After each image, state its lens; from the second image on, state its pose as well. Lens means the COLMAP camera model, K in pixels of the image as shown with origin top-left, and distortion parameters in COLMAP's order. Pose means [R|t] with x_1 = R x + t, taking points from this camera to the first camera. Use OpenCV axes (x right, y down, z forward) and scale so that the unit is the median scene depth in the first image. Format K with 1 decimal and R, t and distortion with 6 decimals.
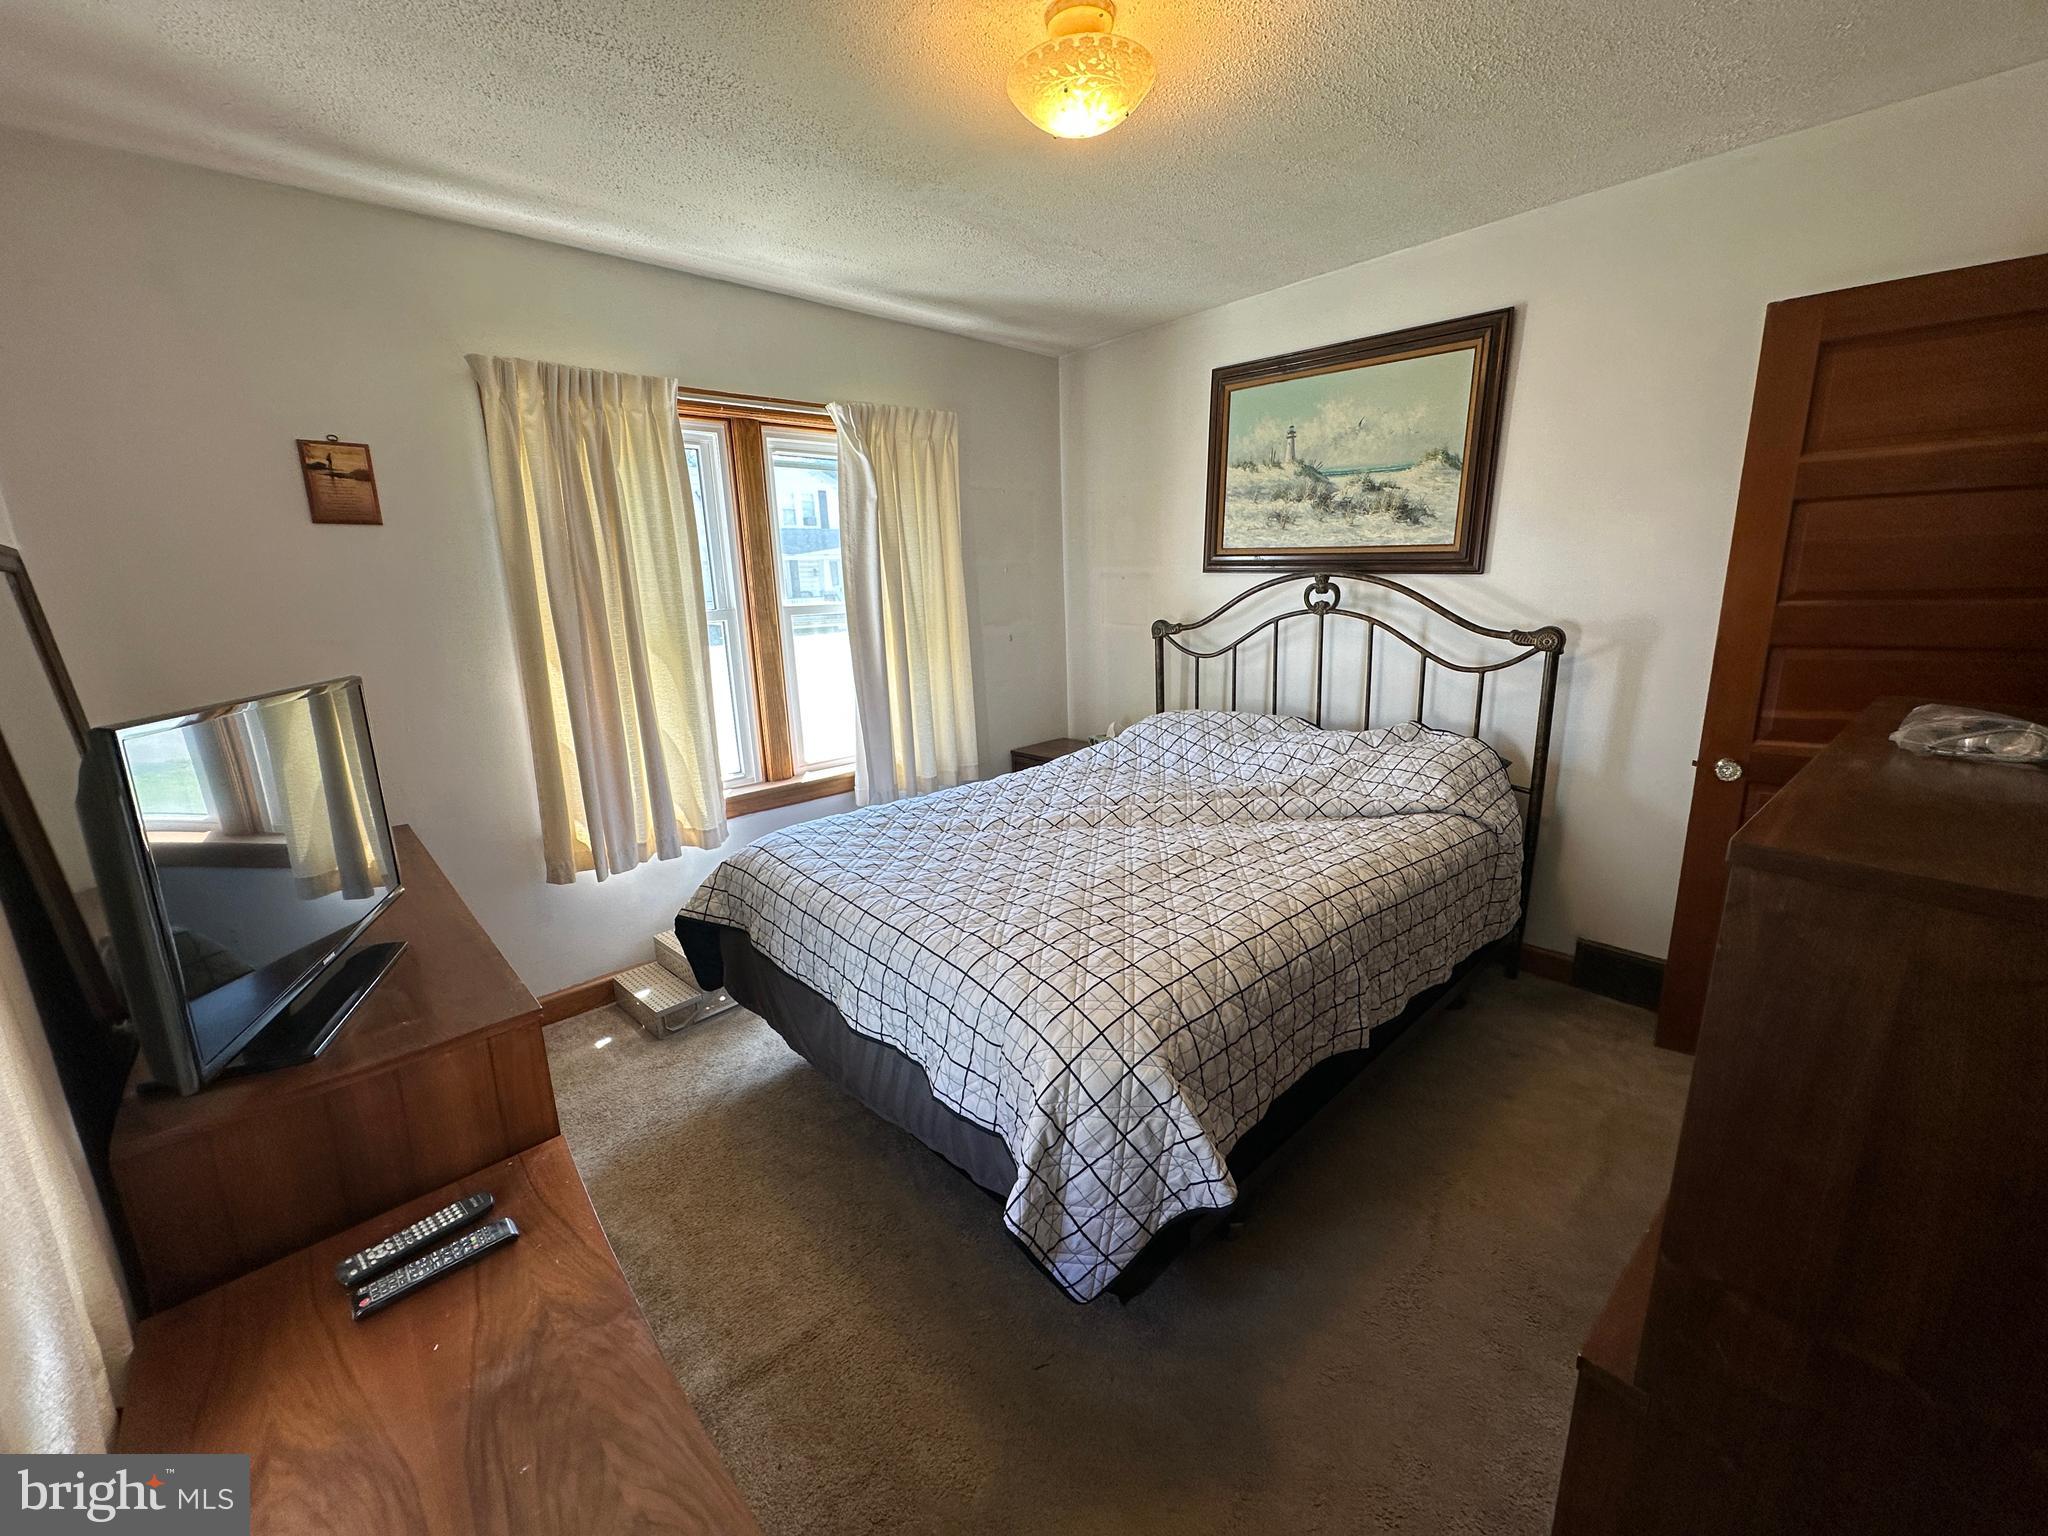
lens RADIAL K [[811.9, 0, 1024.3], [0, 811.9, 767.6], [0, 0, 1]] dist [-0.002265, 0.000520]
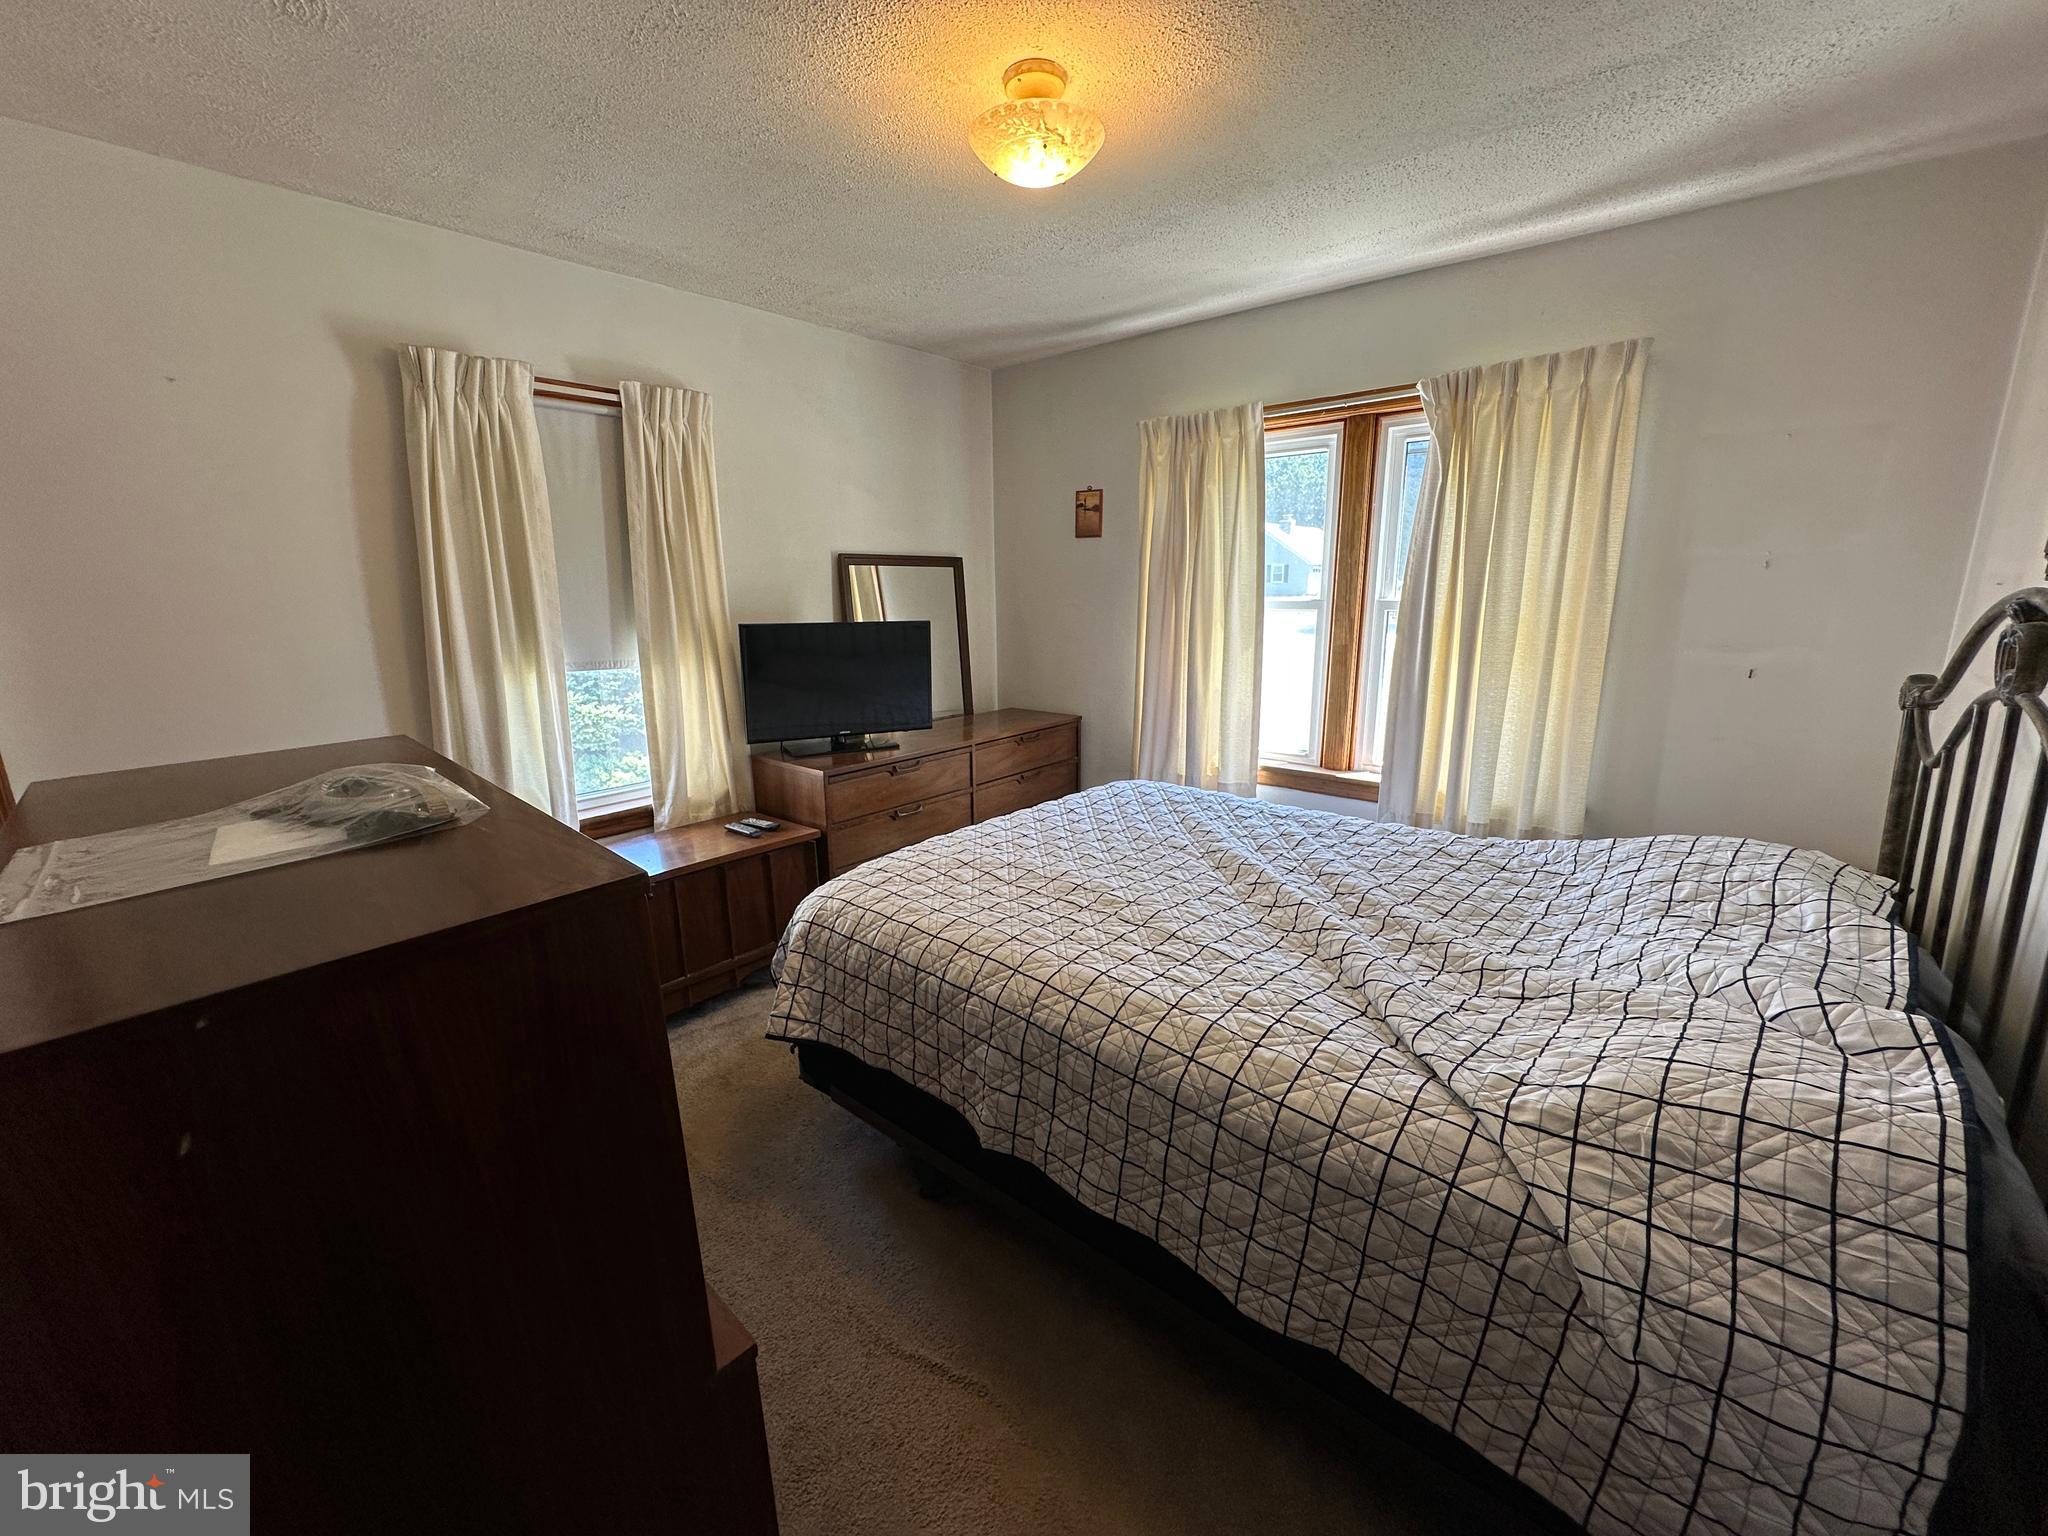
lens RADIAL K [[811.9, 0, 1024.3], [0, 811.9, 767.6], [0, 0, 1]] dist [-0.002265, 0.000520]
pose [[0.125222, 0.255423, -0.958686, 0.693243], [-0.218375, 0.949690, 0.224503, -0.145087], [0.967797, 0.181240, 0.174700, 0.492031]]
